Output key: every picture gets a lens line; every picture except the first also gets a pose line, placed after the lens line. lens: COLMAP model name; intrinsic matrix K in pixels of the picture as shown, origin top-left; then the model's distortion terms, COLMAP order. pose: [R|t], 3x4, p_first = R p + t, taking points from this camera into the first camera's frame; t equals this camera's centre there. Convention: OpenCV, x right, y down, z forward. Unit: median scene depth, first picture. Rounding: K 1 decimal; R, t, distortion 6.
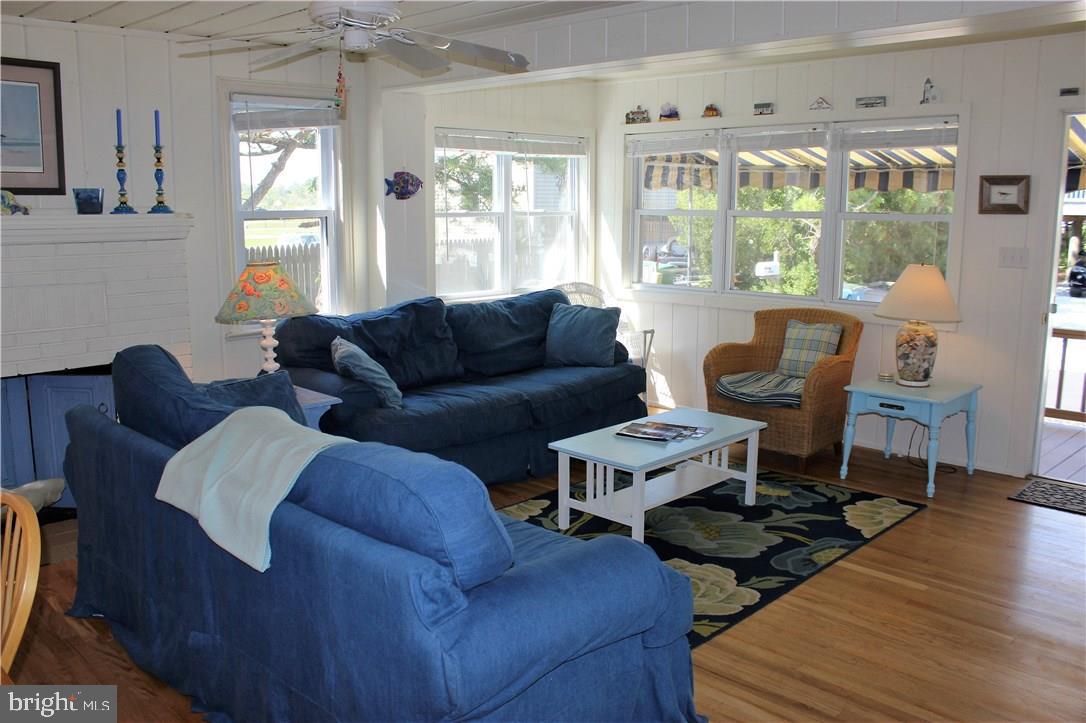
lens RADIAL K [[914.1, 0, 524.0], [0, 914.1, 363.7], [0, 0, 1]] dist [-0.167132, 0.156688]
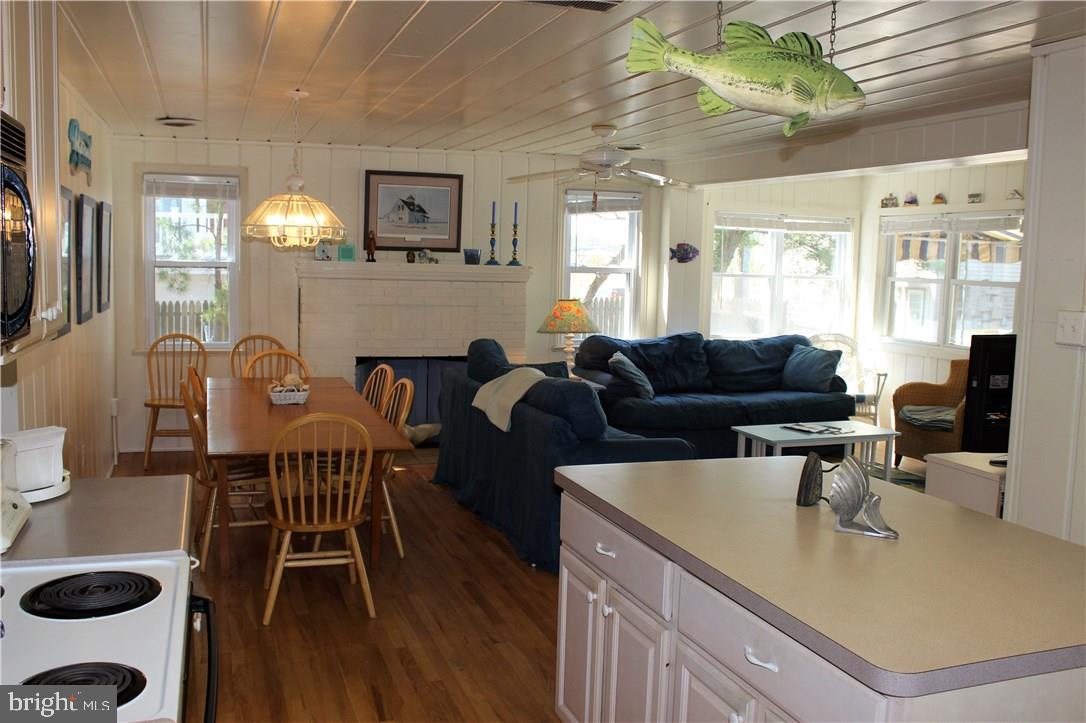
lens RADIAL K [[968.0, 0, 527.6], [0, 968.0, 366.2], [0, 0, 1]] dist [-0.168958, 0.169699]
pose [[0.902016, 0.069671, -0.426043, 0.371706], [-0.098436, 0.994087, -0.045846, 0.089186], [0.420329, 0.083292, 0.903541, -0.553118]]
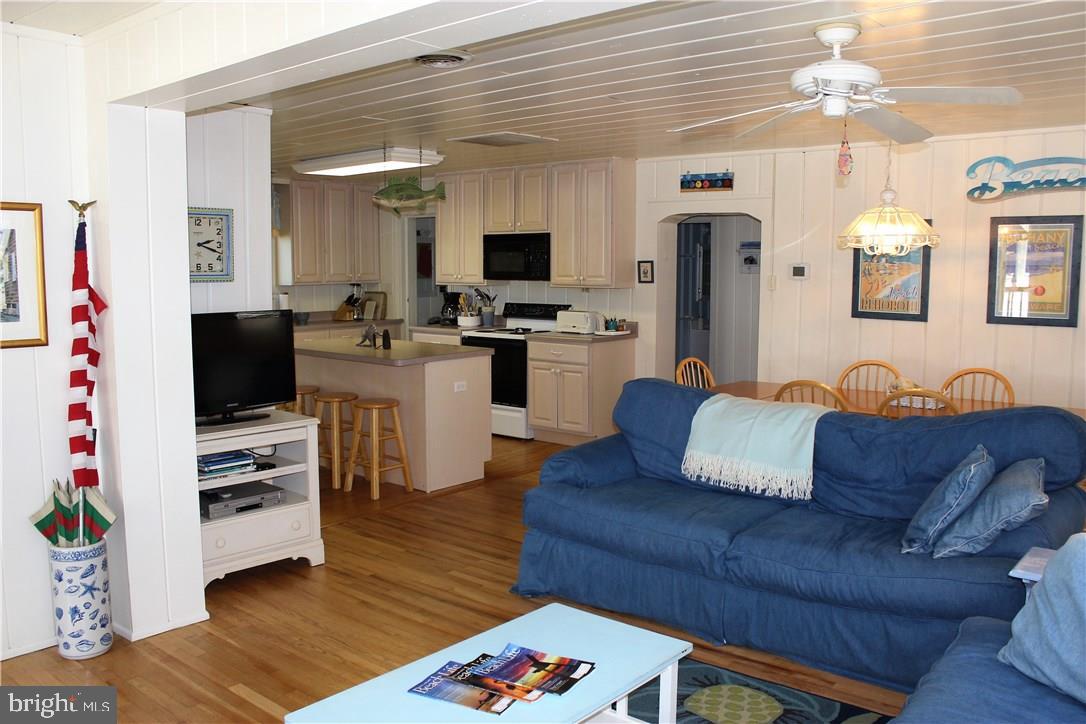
lens RADIAL K [[910.5, 0, 534.8], [0, 910.5, 364.9], [0, 0, 1]] dist [-0.161966, 0.152997]
pose [[-0.996022, 0.010839, -0.088448, 0.179512], [-0.014644, 0.959172, 0.282444, -0.260152], [0.087898, 0.282615, -0.955198, 1.449277]]
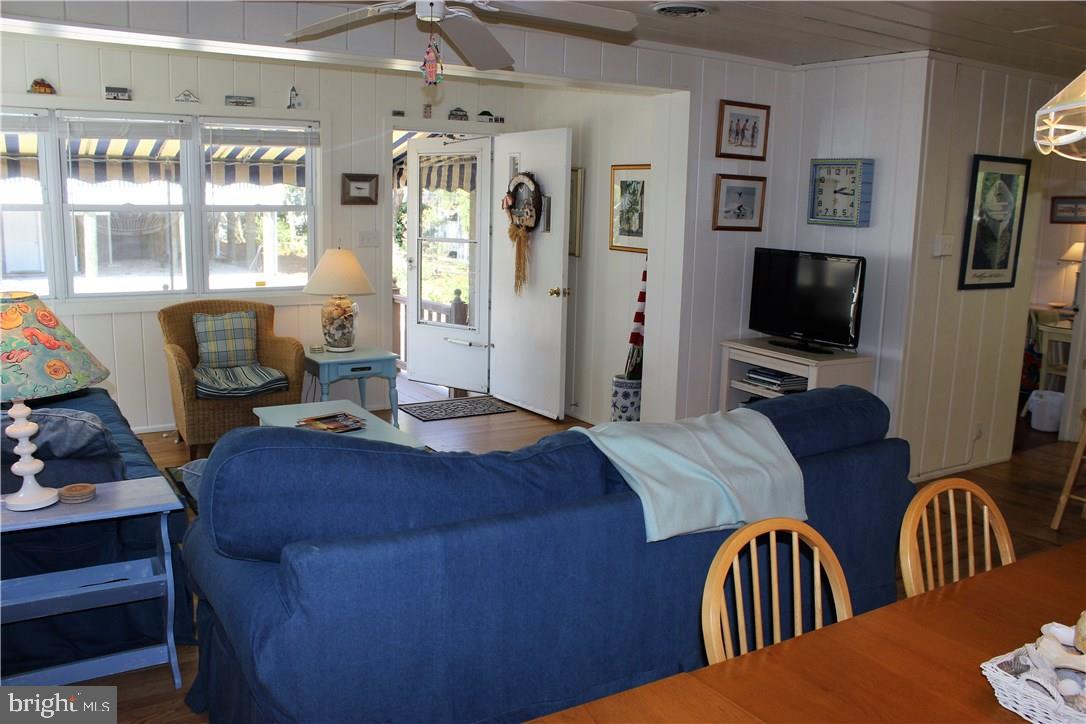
lens RADIAL K [[913.3, 0, 543.0], [0, 913.3, 362.0], [0, 0, 1]] dist [-0.155246, 0.129997]
pose [[0.220375, -0.163229, 0.961661, -0.744722], [0.145359, 0.980386, 0.133096, -0.093026], [-0.964523, 0.110455, 0.239779, 0.517586]]
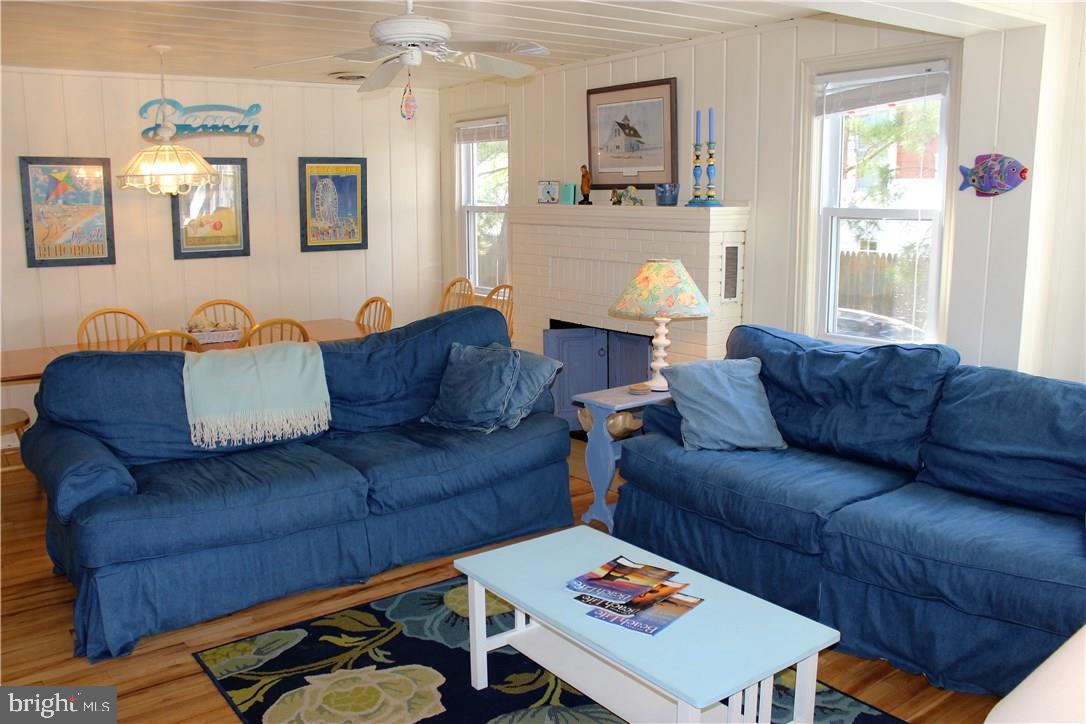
lens RADIAL K [[910.5, 0, 534.8], [0, 910.5, 364.9], [0, 0, 1]] dist [-0.161966, 0.152997]
pose [[-0.134681, 0.178916, -0.974603, 0.690480], [-0.165466, 0.965693, 0.200146, -0.170317], [0.976976, 0.188219, -0.100456, 0.955394]]
